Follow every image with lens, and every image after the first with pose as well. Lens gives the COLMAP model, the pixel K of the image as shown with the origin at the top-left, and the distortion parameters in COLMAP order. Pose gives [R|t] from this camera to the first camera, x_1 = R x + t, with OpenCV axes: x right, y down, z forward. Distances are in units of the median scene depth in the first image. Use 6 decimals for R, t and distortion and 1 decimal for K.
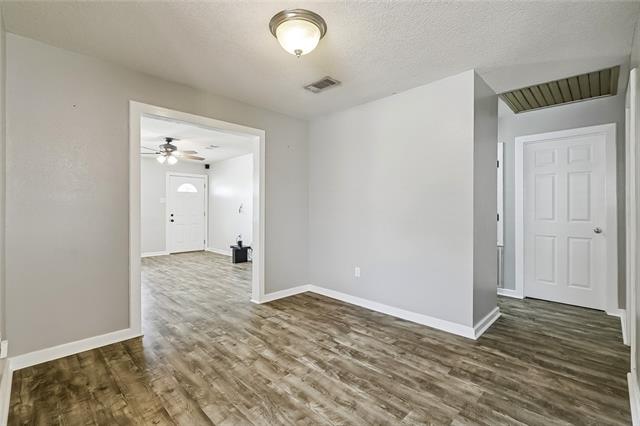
lens RADIAL K [[286.6, 0, 319.7], [0, 286.6, 209.0], [0, 0, 1]] dist [-0.000281, -0.000066]
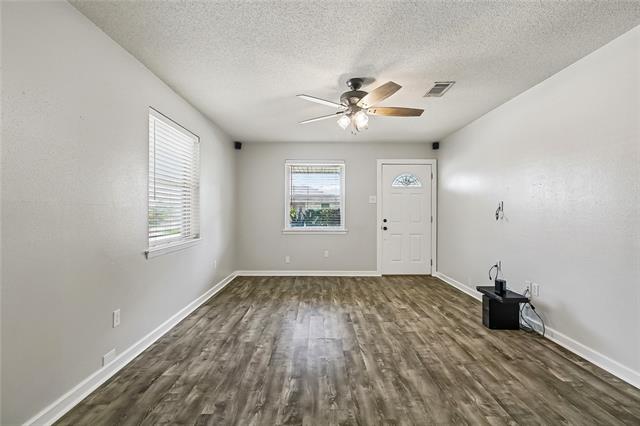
lens RADIAL K [[286.6, 0, 319.7], [0, 286.6, 209.0], [0, 0, 1]] dist [-0.000281, -0.000066]
pose [[0.707836, -0.003965, -0.706366, -0.144620], [-0.003069, 0.999958, -0.008689, 0.000162], [0.706371, 0.008318, 0.707793, 0.426651]]
